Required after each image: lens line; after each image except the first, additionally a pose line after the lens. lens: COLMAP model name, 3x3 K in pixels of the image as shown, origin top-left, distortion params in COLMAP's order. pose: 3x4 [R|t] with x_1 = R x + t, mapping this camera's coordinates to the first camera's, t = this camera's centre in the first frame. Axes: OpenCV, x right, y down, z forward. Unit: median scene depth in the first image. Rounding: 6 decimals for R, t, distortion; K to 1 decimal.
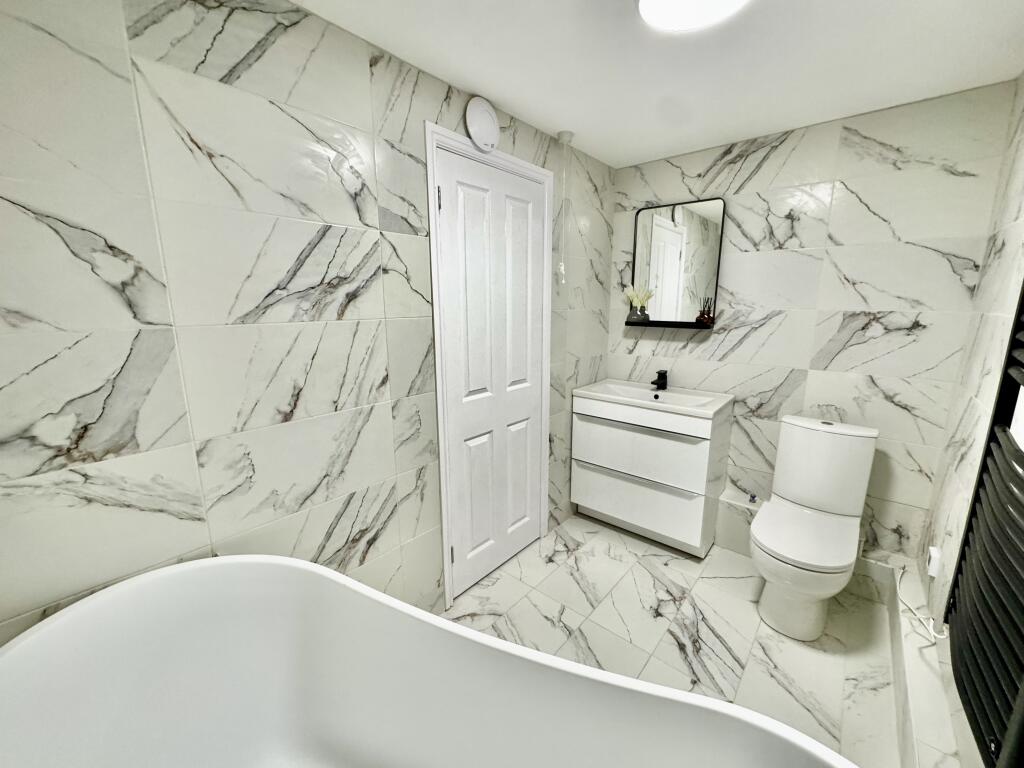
lens RADIAL K [[414.2, 0, 511.7], [0, 414.2, 384.7], [0, 0, 1]] dist [-0.003355, -0.000129]
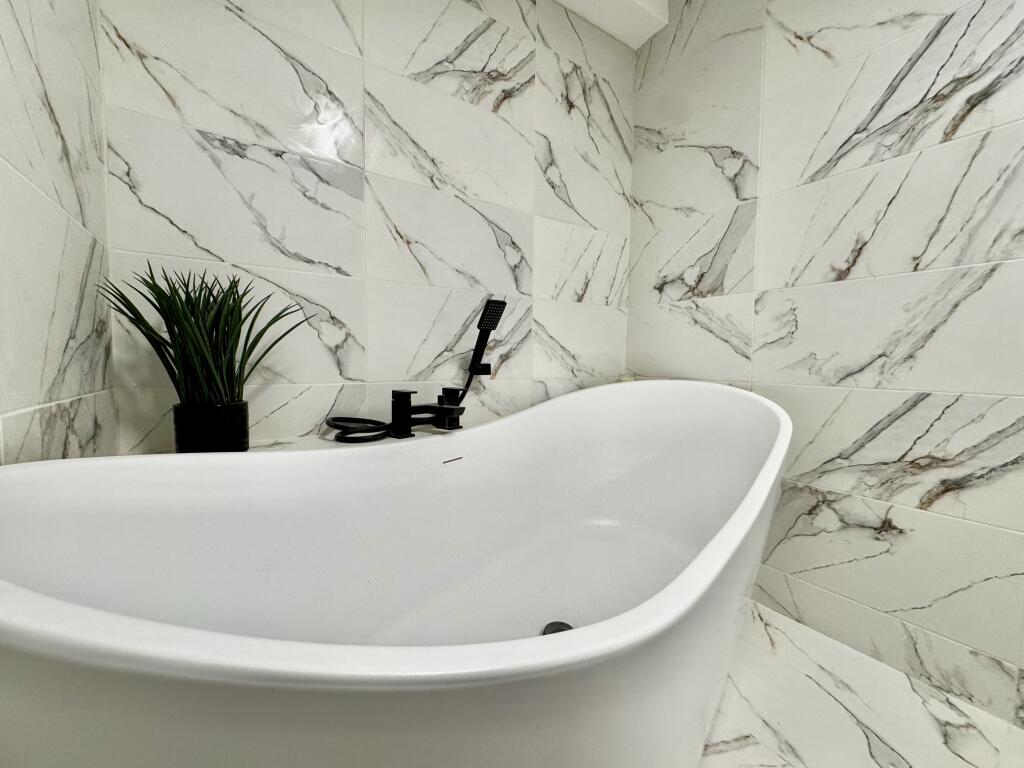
lens RADIAL K [[414.2, 0, 511.6], [0, 414.2, 383.0], [0, 0, 1]] dist [-0.003355, -0.000129]
pose [[-0.291278, 0.061419, -0.954665, 0.571739], [-0.194439, 0.973305, 0.121943, 0.344942], [0.936670, 0.221144, -0.271560, 0.616606]]
